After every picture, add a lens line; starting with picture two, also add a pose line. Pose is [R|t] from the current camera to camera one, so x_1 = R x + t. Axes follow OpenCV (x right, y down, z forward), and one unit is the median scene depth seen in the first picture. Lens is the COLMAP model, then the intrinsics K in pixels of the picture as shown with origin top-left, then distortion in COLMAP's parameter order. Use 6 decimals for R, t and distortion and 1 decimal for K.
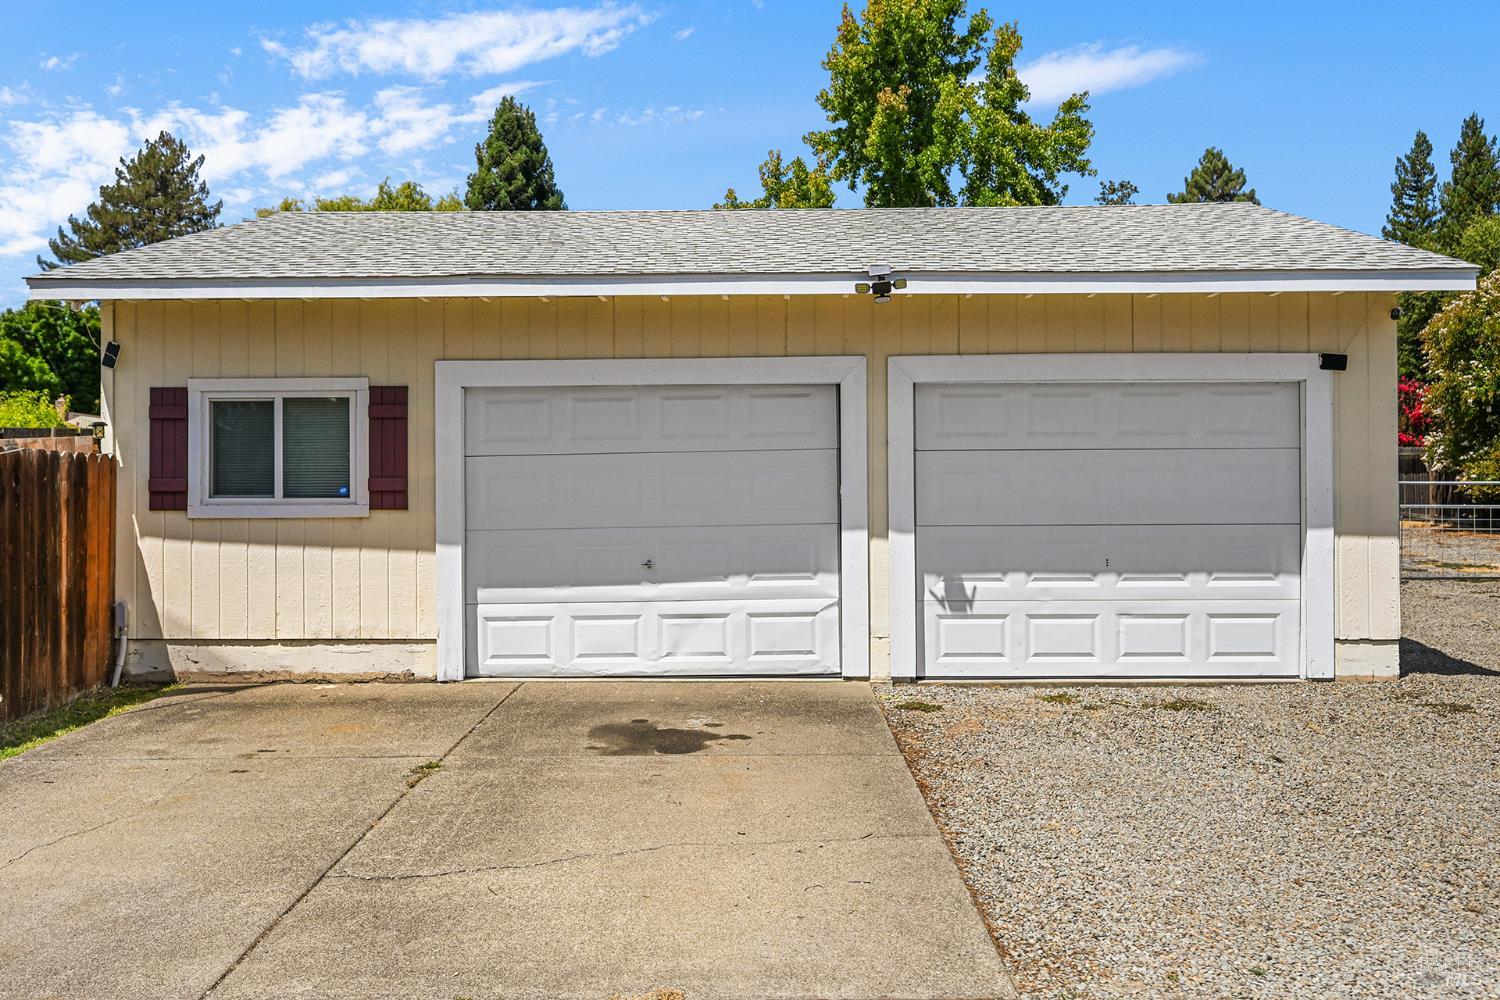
lens RADIAL K [[1238.3, 0, 750.0], [0, 1238.3, 500.0], [0, 0, 1]] dist [0.005241, 0.001311]
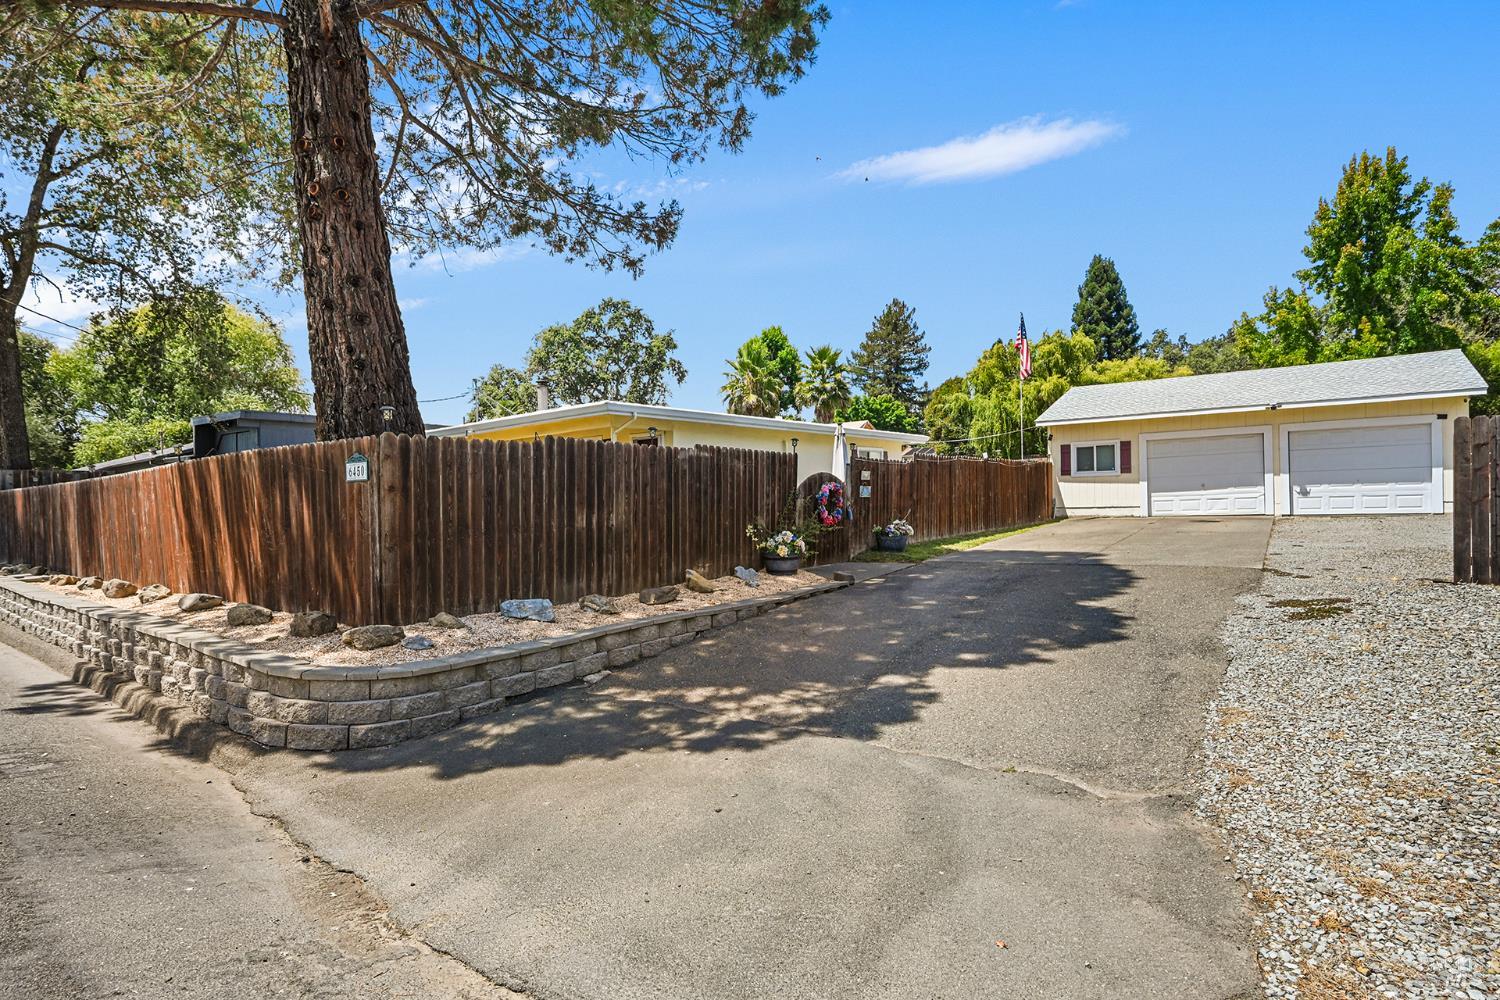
lens RADIAL K [[794.5, 0, 753.3], [0, 794.5, 519.9], [0, 0, 1]] dist [0.002588, -0.000842]
pose [[0.834999, -0.005028, -0.550229, 0.023711], [0.020893, 0.999527, 0.022572, 0.017163], [0.549855, -0.030343, 0.834709, -0.398759]]
